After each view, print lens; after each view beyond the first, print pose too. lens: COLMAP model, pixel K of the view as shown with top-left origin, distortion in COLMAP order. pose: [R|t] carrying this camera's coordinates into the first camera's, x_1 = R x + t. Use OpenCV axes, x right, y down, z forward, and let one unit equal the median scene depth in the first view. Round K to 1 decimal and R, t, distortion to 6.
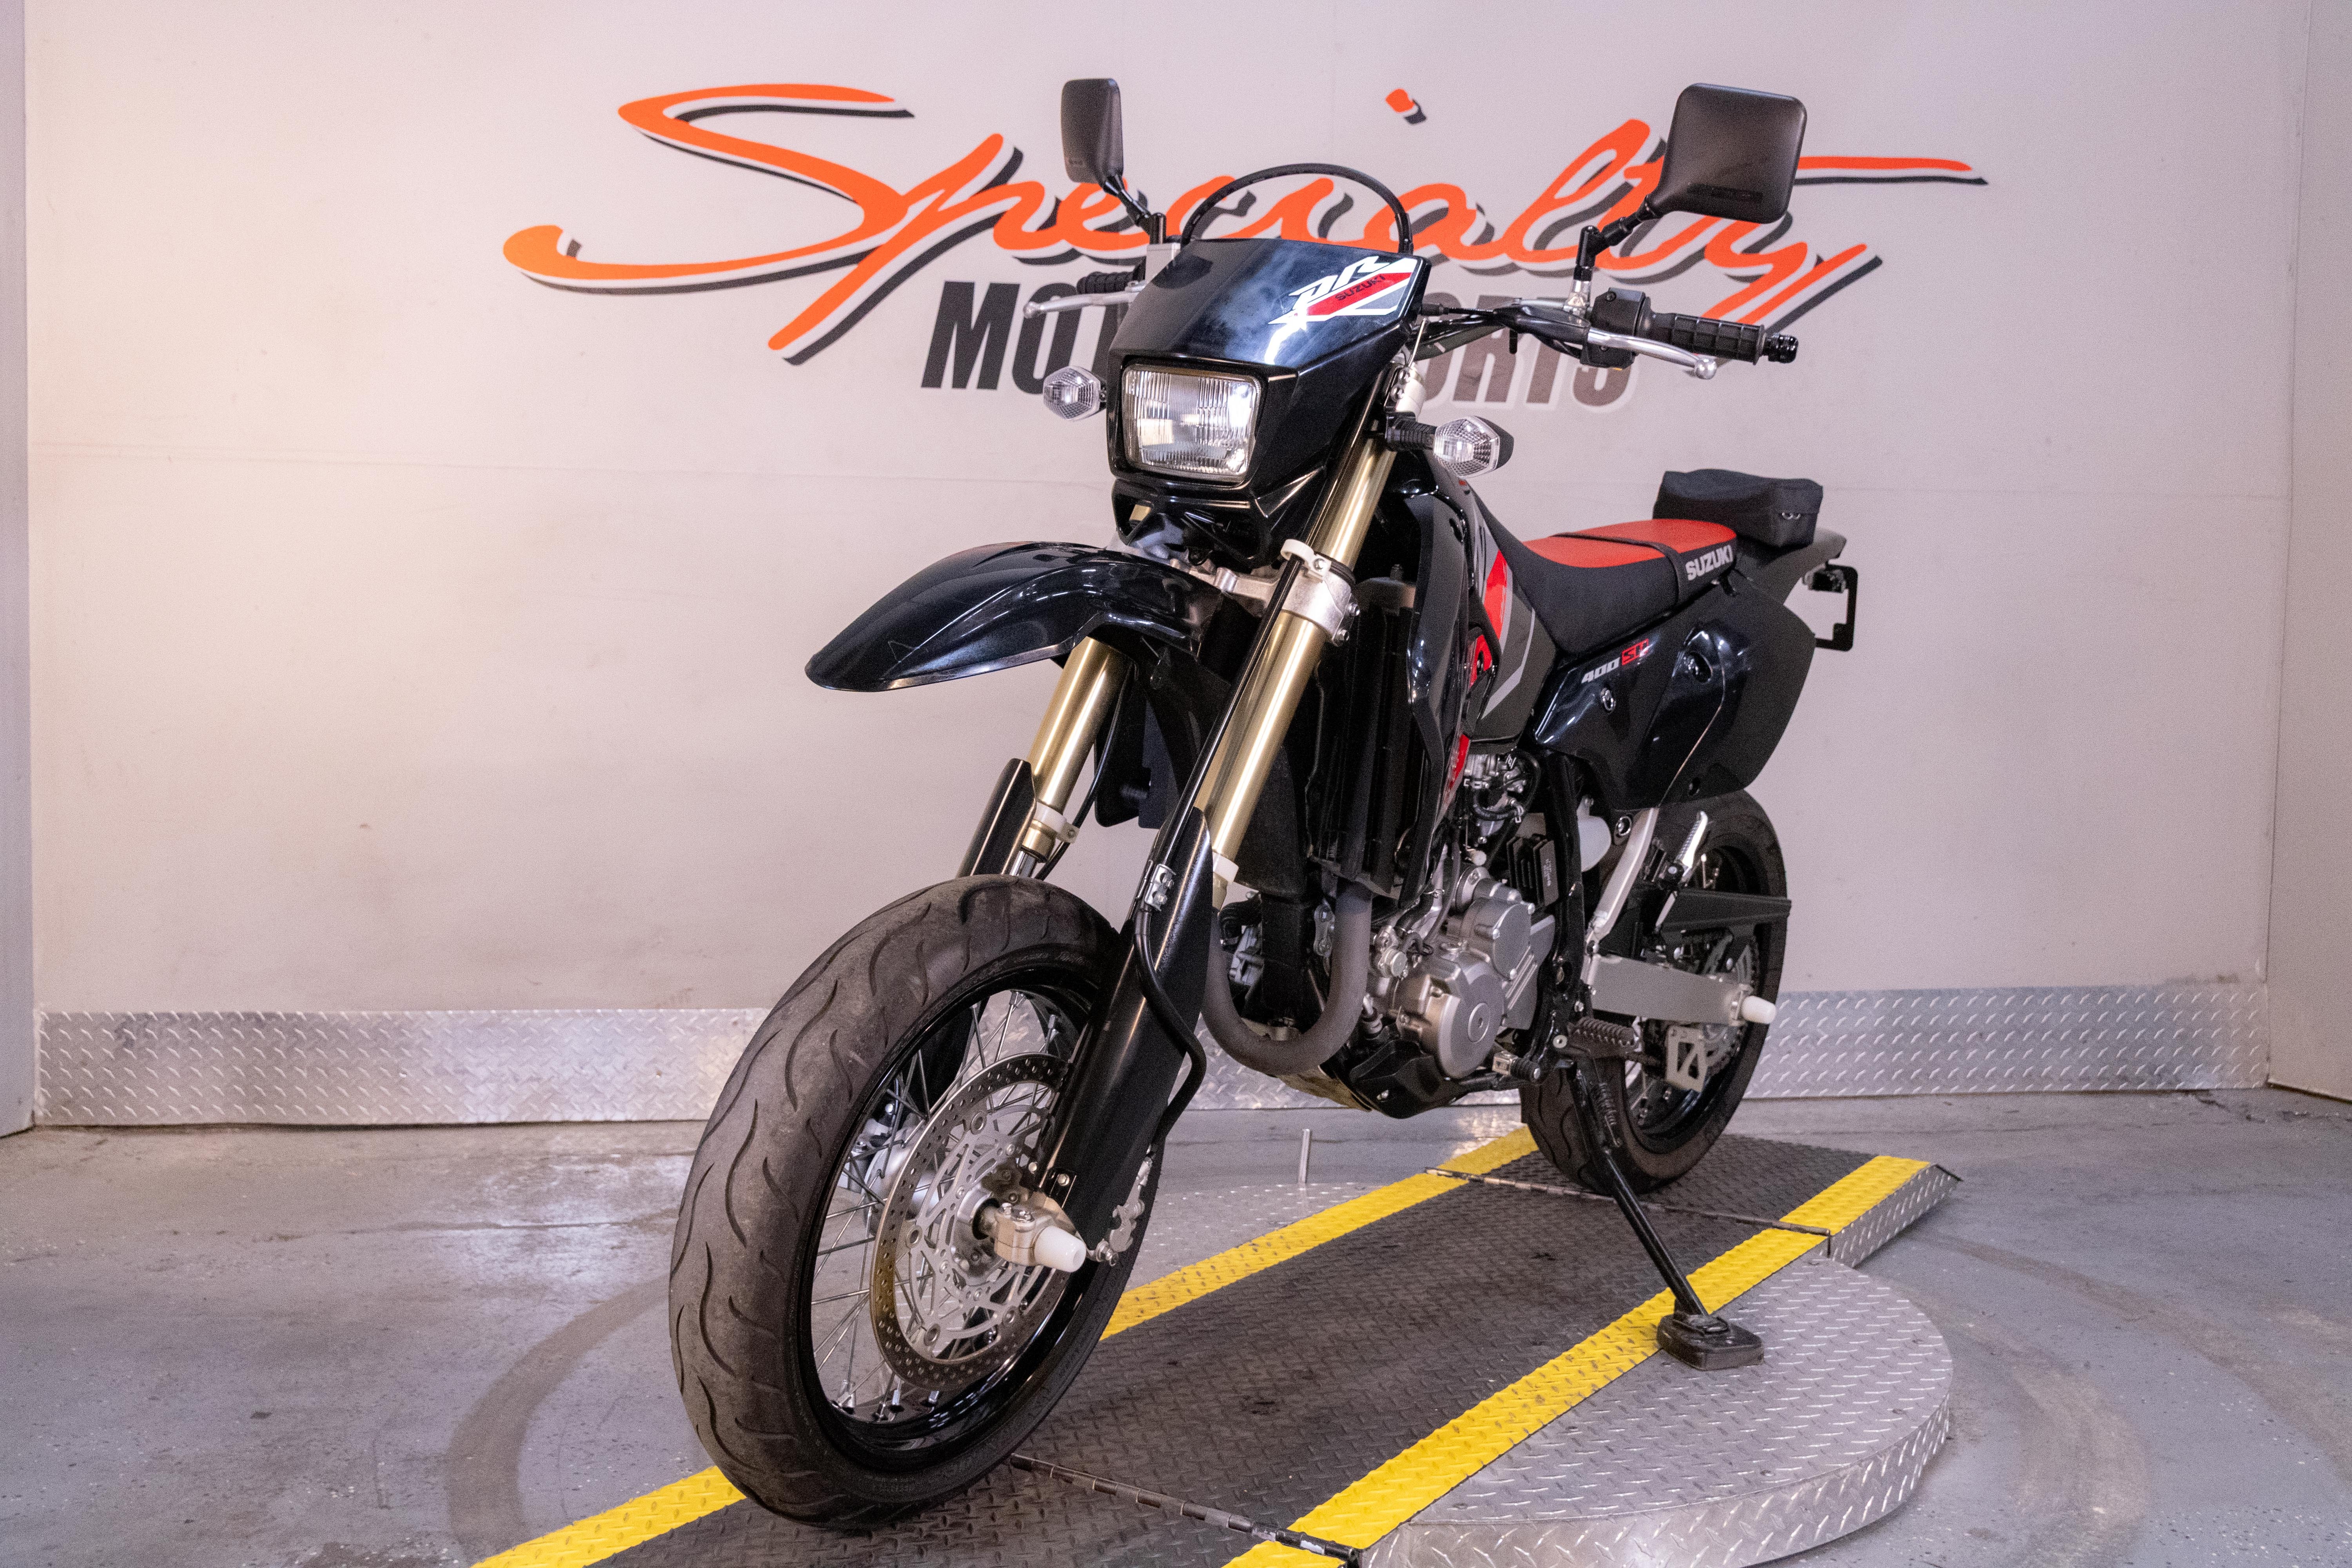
lens RADIAL K [[2255.1, 0, 1156.0], [0, 2255.1, 793.8], [0, 0, 1]] dist [0.037288, 0.000000]
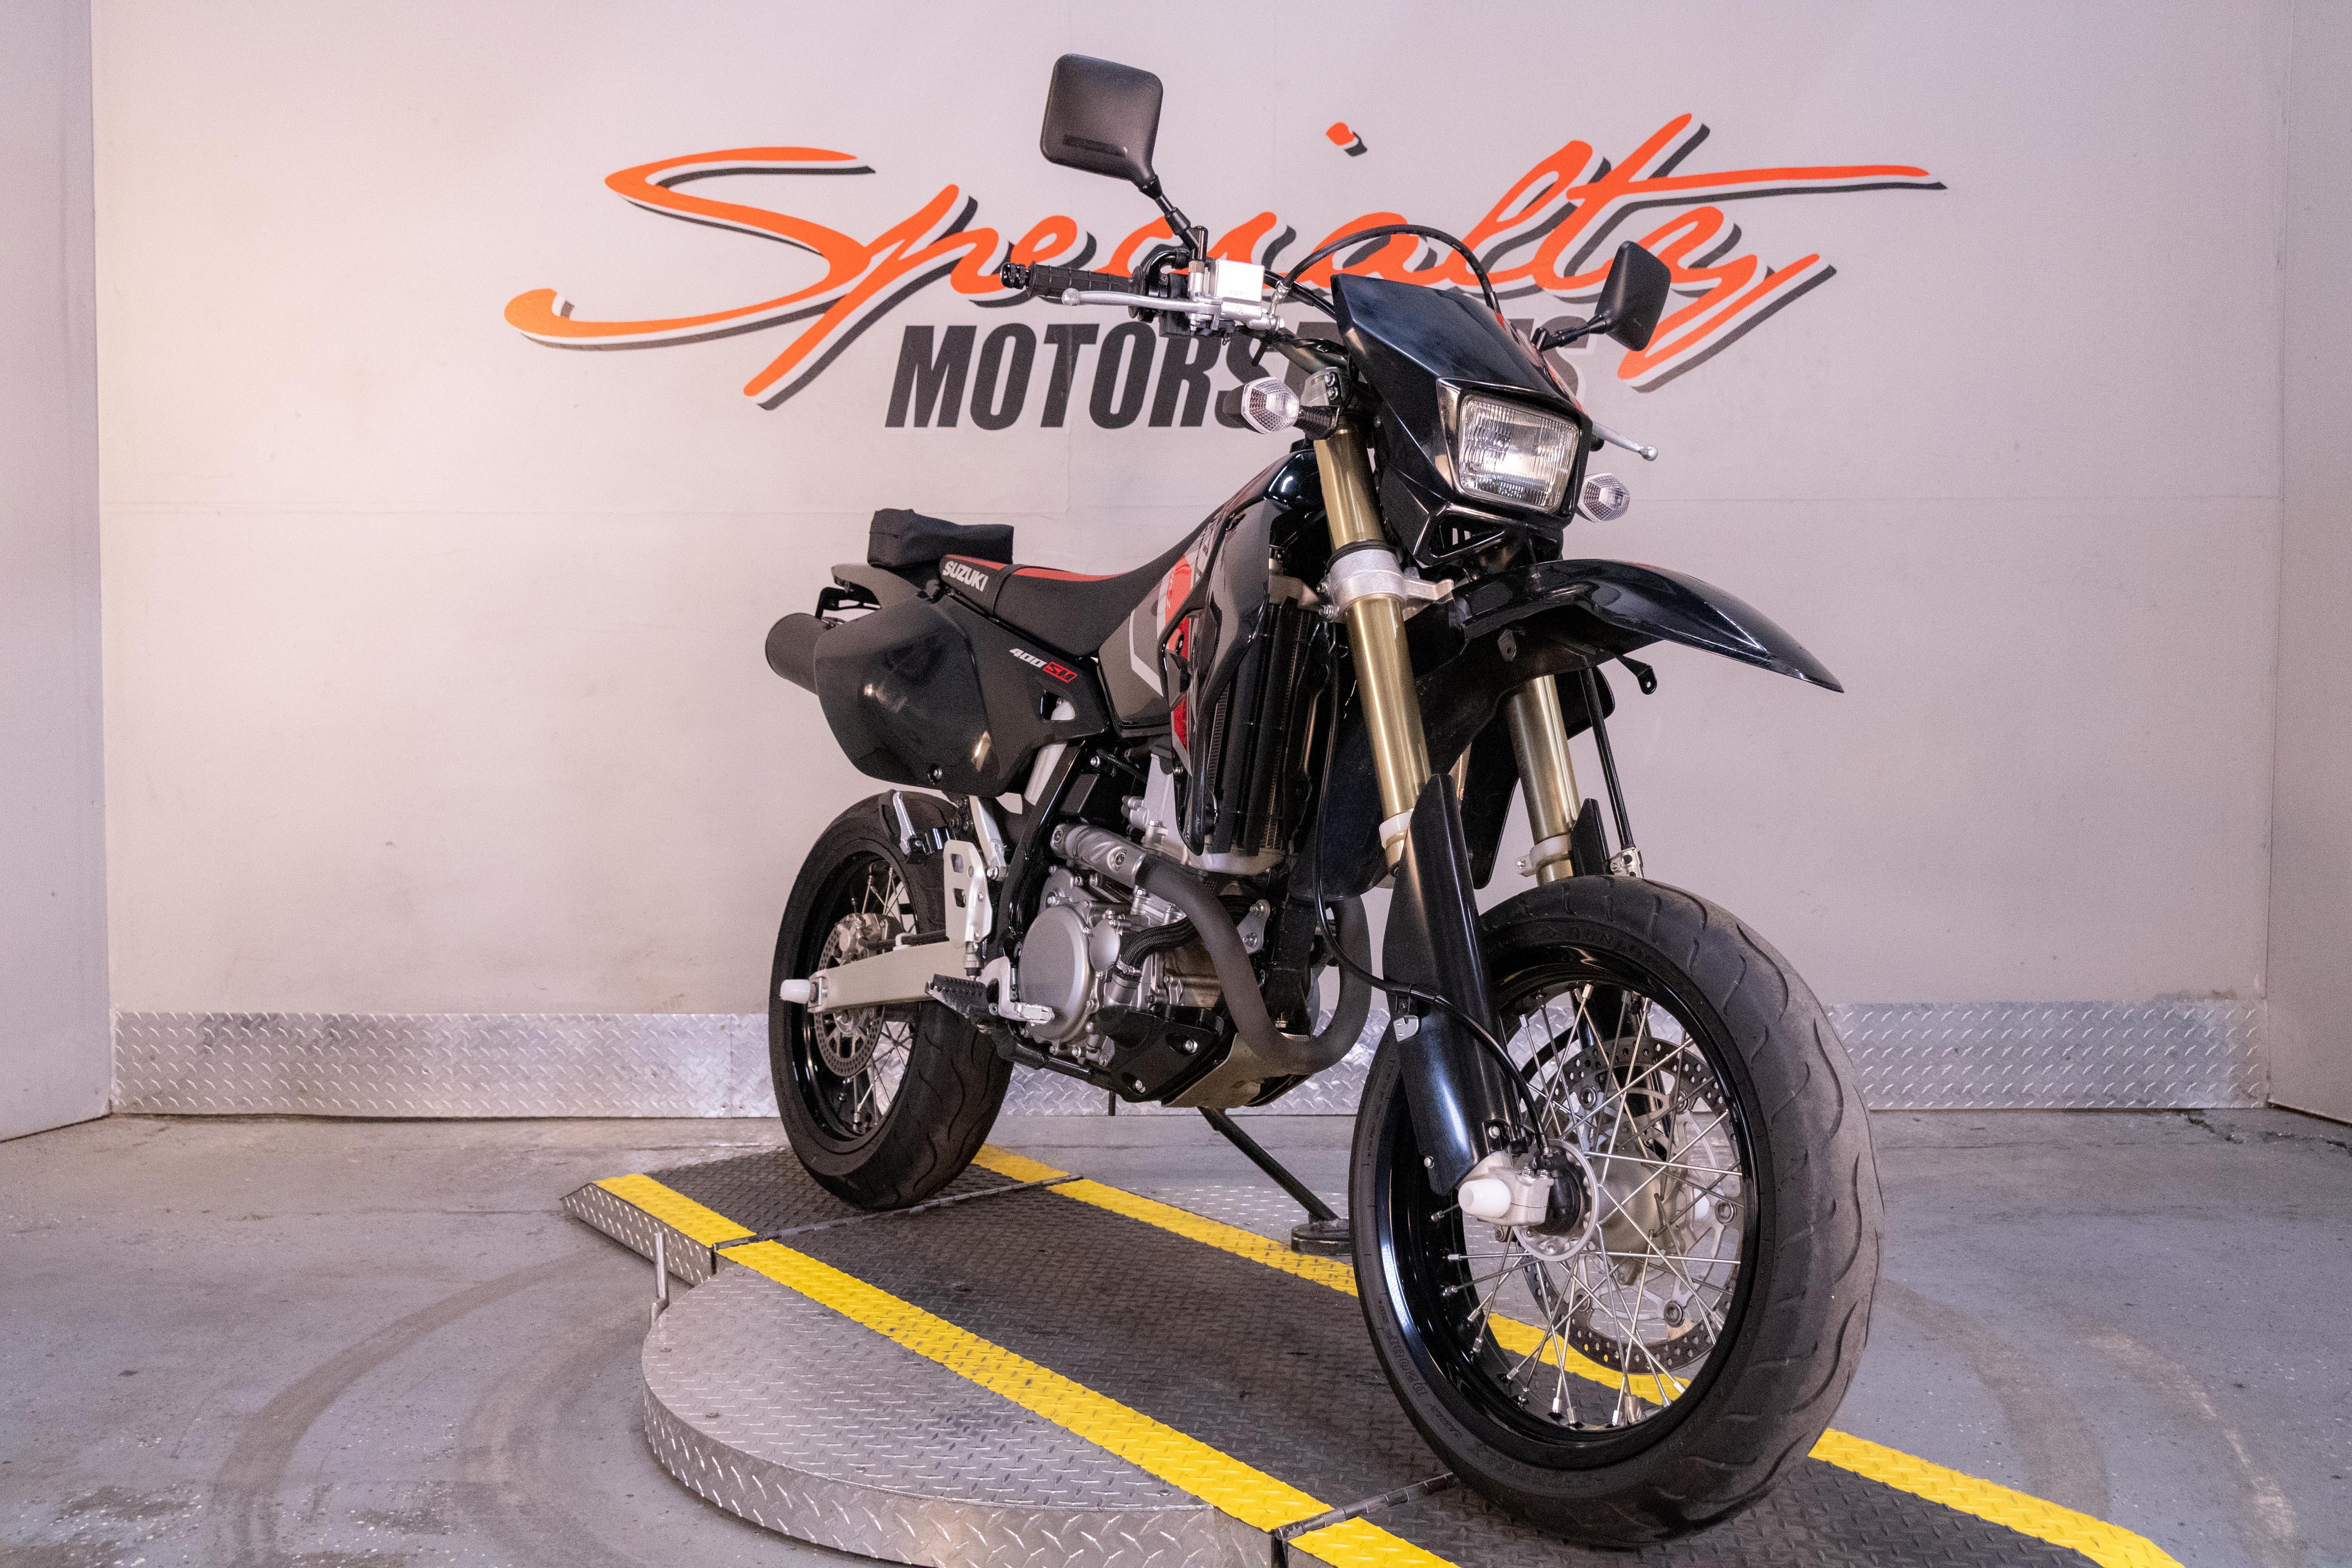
lens RADIAL K [[2255.1, 0, 1182.9], [0, 2255.1, 783.5], [0, 0, 1]] dist [0.037288, 0.000000]
pose [[0.988991, -0.007026, -0.147811, 0.189073], [0.006002, 0.999955, -0.007371, -0.004371], [0.147856, 0.006403, 0.988988, -0.024191]]
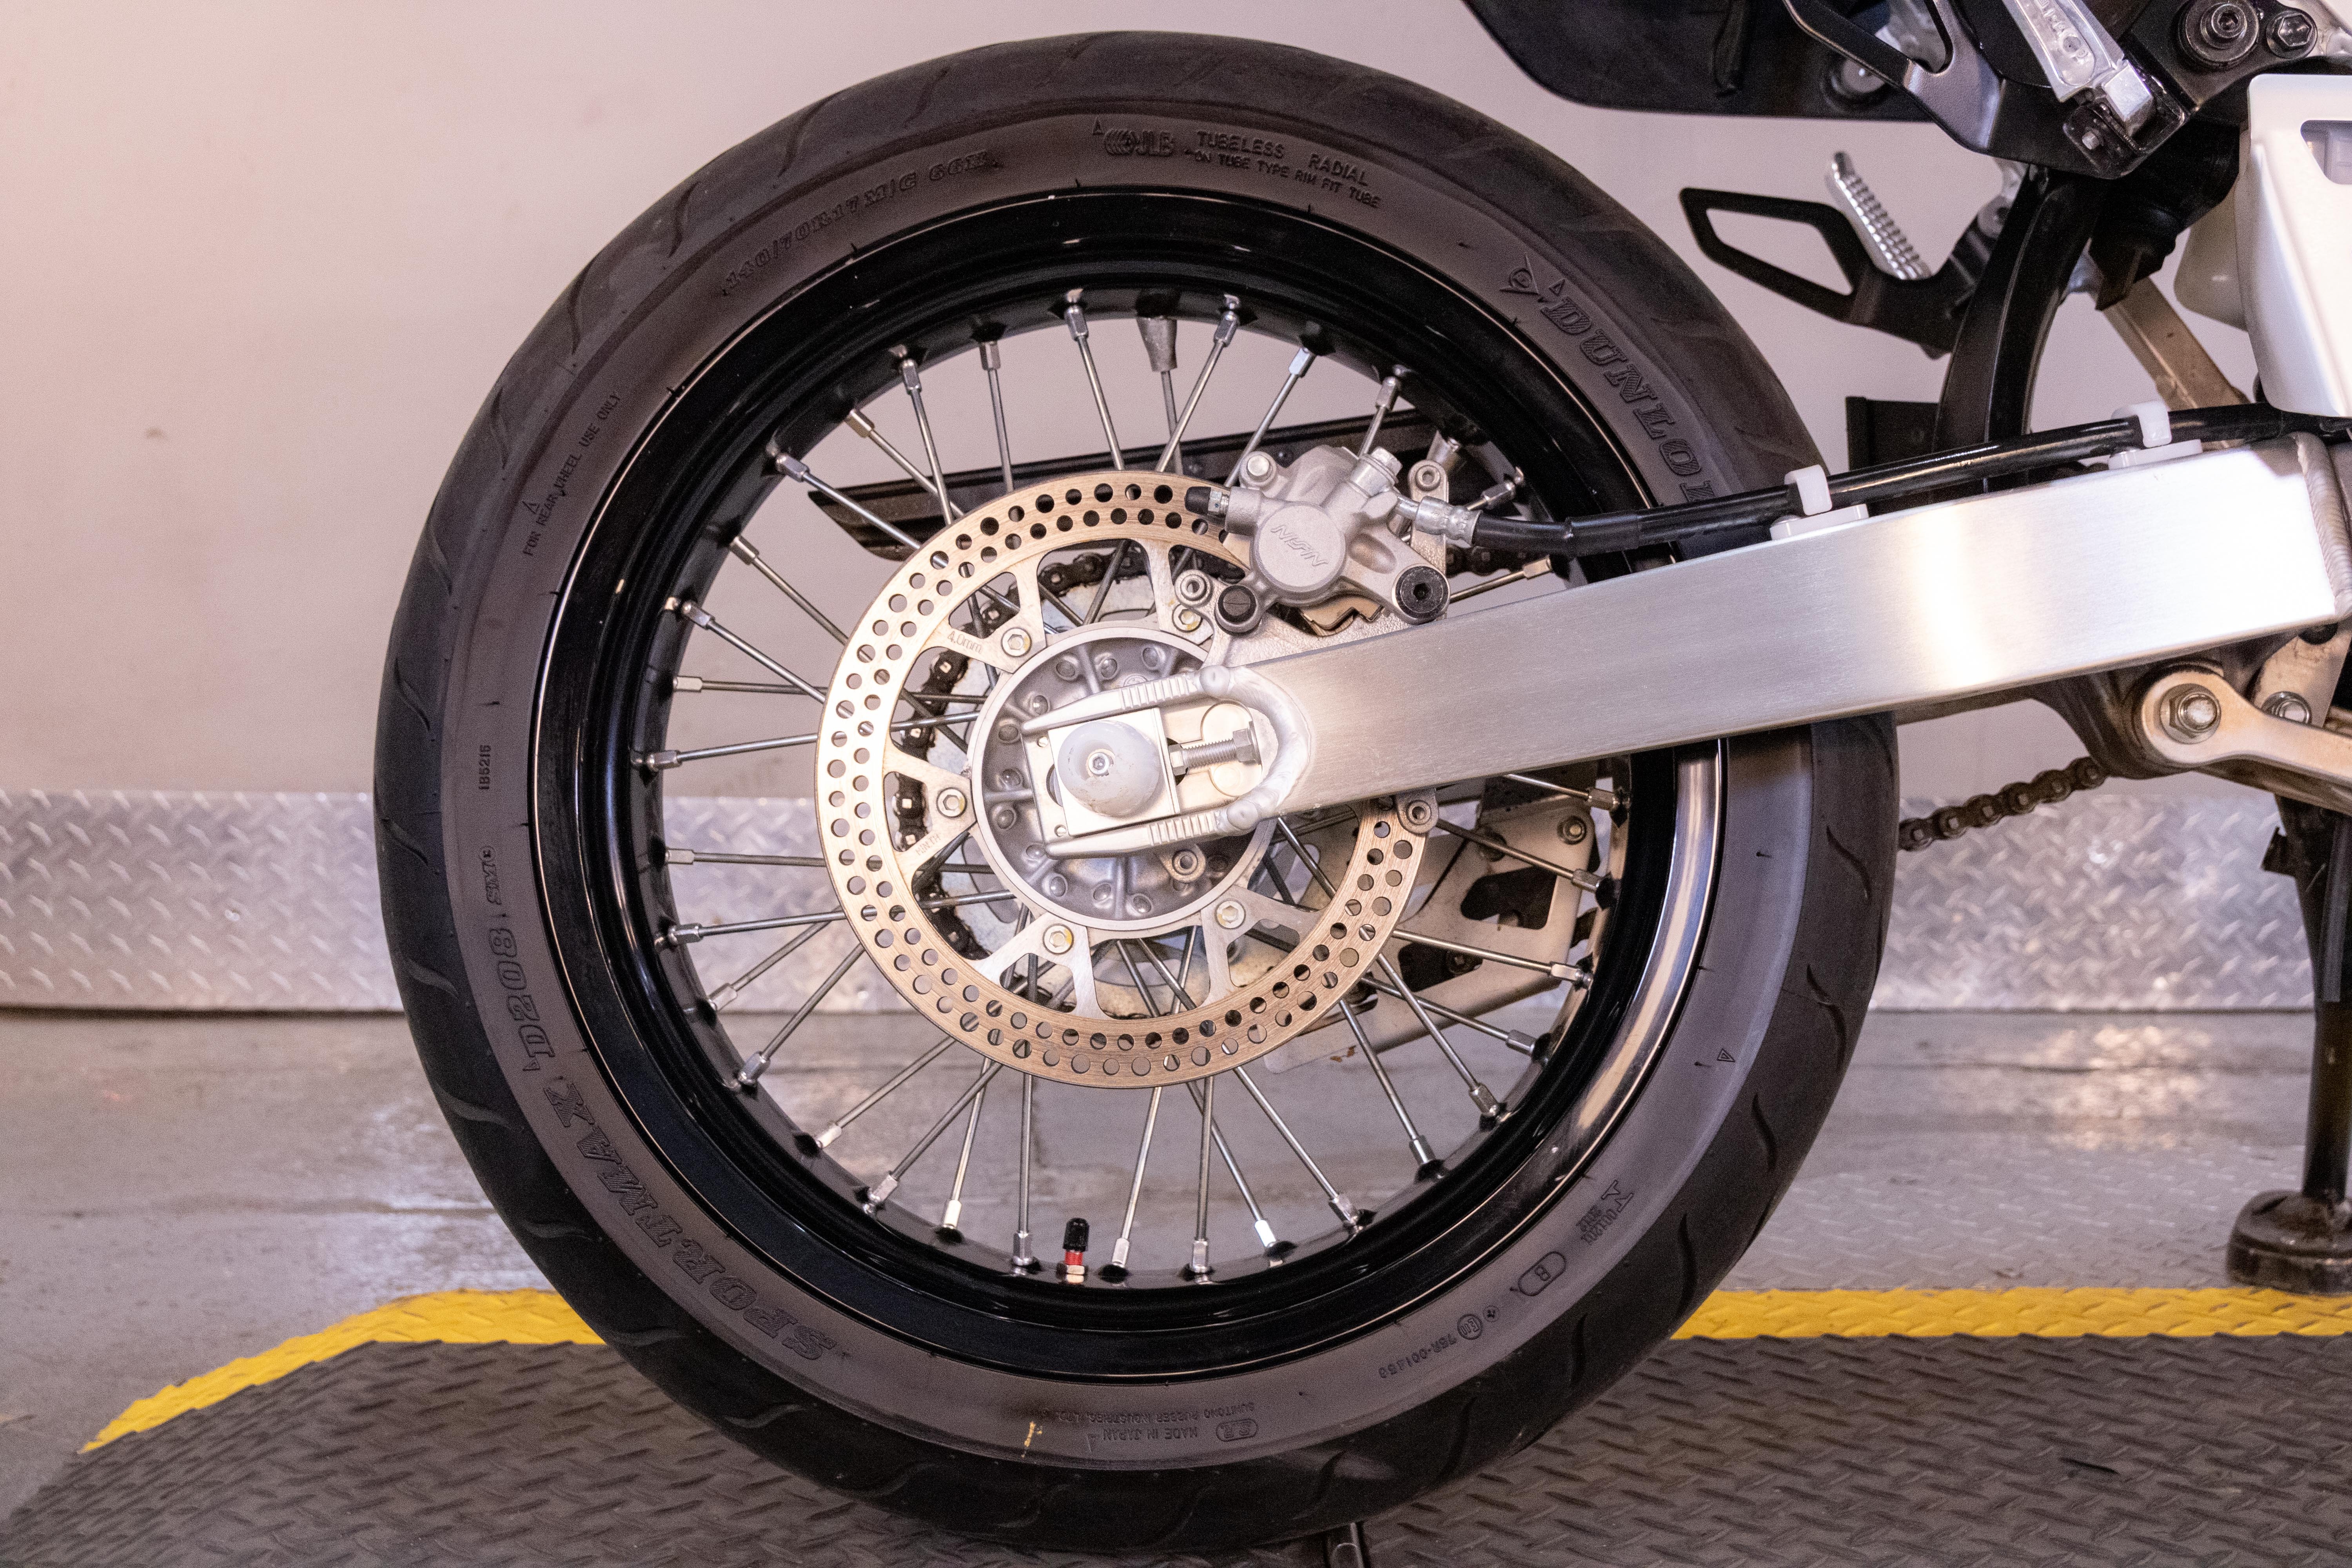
lens RADIAL K [[2737.8, 0, 1168.6], [0, 2737.8, 800.3], [0, 0, 1]] dist [0.010441, 0.000000]
pose [[0.998899, 0.008800, -0.046089, -0.087762], [-0.006918, 0.999142, 0.040828, 0.070044], [0.046409, -0.040464, 0.998103, 0.378899]]
